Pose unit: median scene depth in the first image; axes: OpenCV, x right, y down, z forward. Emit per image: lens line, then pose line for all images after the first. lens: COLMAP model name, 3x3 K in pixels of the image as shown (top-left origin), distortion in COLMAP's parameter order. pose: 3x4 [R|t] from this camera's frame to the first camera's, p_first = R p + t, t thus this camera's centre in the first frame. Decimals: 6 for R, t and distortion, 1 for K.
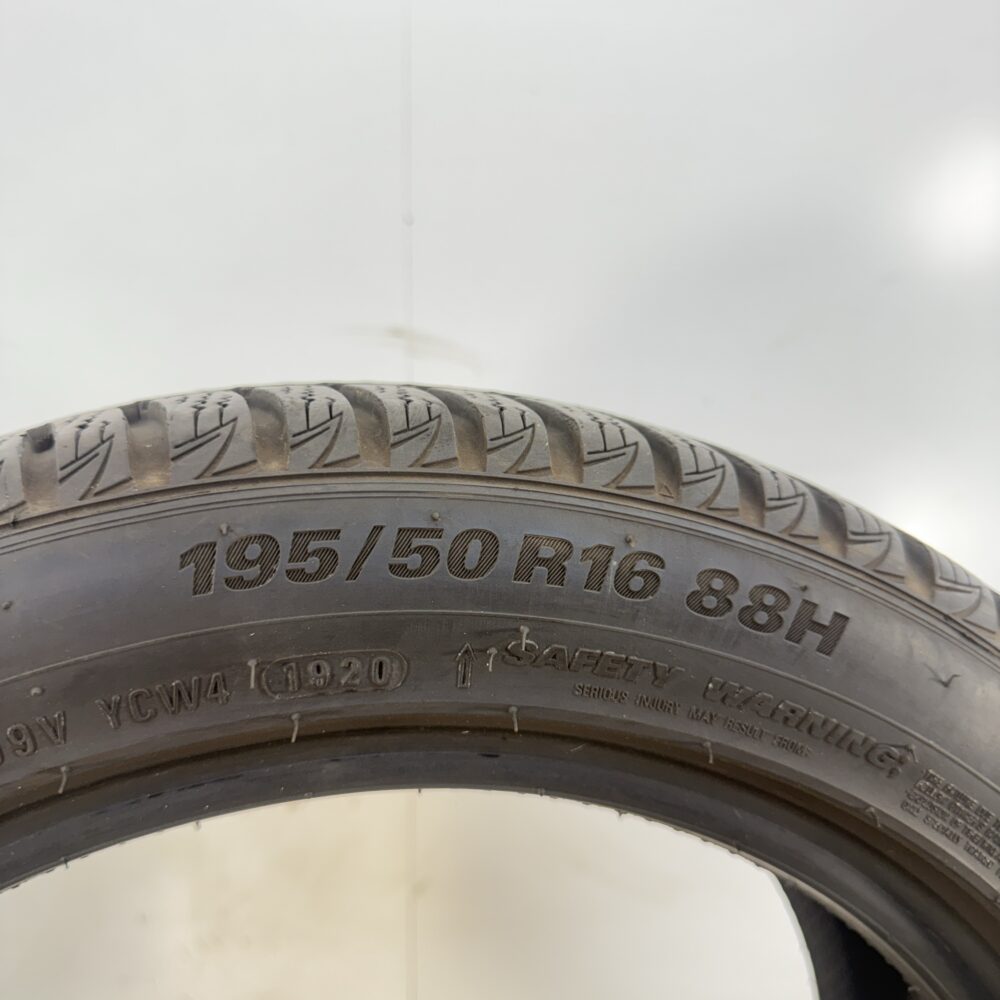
lens RADIAL K [[956.2, 0, 500.0], [0, 956.2, 500.0], [0, 0, 1]] dist [0.143966, -0.419315]
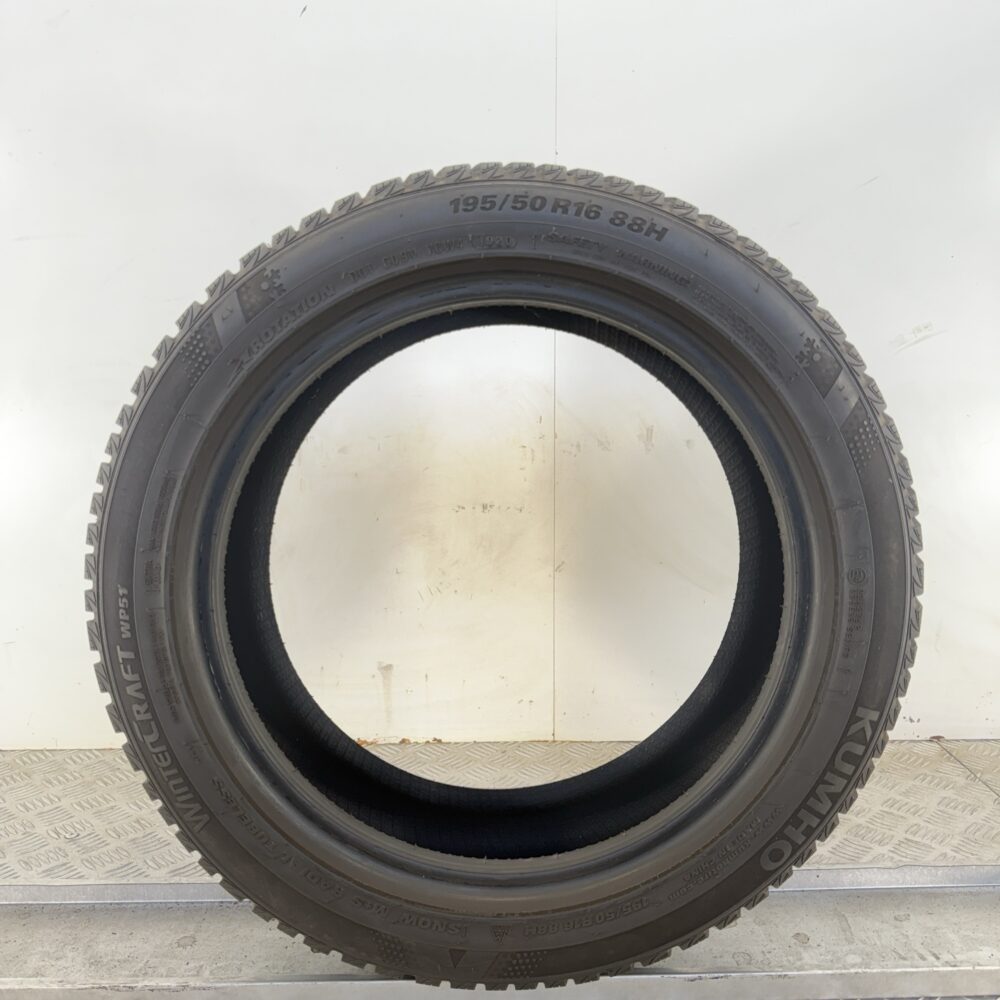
lens RADIAL K [[956.2, 0, 500.0], [0, 956.2, 500.0], [0, 0, 1]] dist [0.143966, -0.419315]
pose [[0.980315, 0.024819, -0.195873, 0.481526], [-0.016277, 0.998850, 0.045103, 0.863693], [0.196767, -0.041027, 0.979591, -2.113931]]
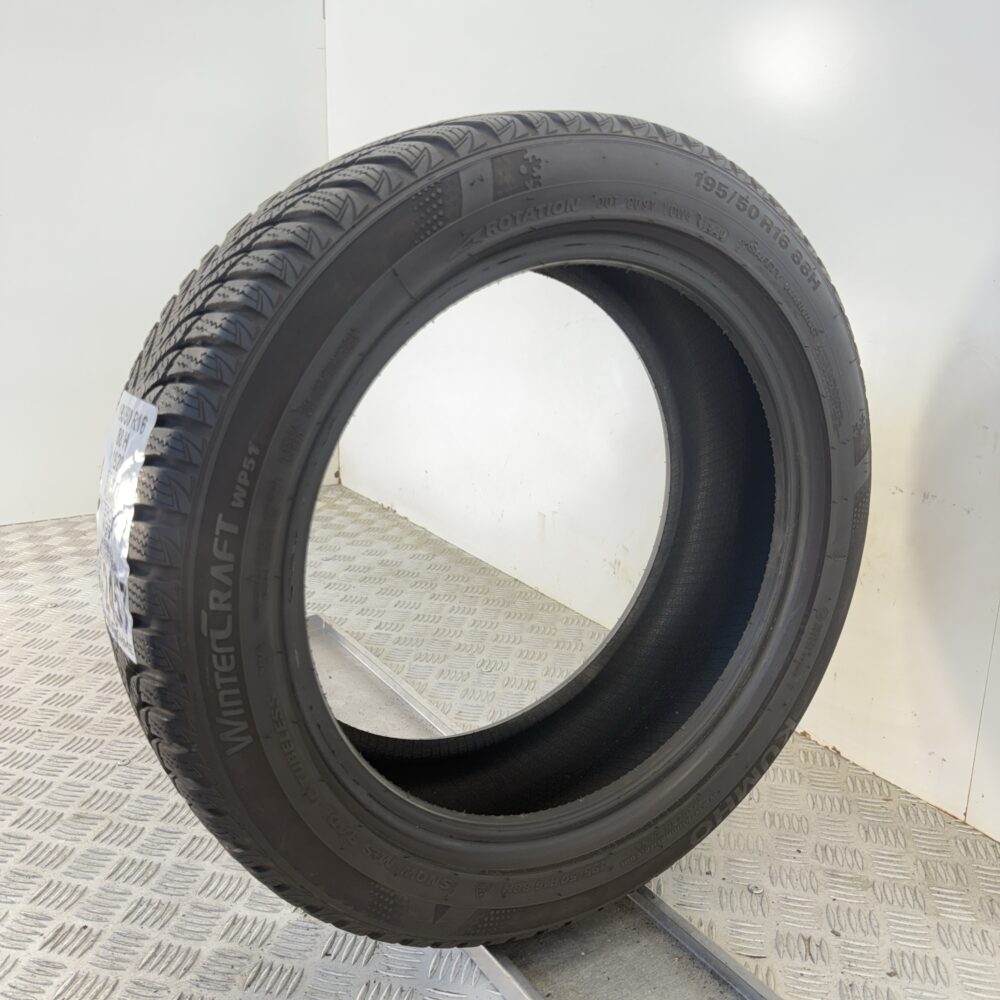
lens RADIAL K [[956.2, 0, 500.0], [0, 956.2, 500.0], [0, 0, 1]] dist [0.143966, -0.419315]
pose [[0.877230, 0.299980, 0.374806, -1.695898], [-0.317360, 0.948168, -0.016098, 1.288544], [-0.360209, -0.104827, 0.926963, -1.824827]]
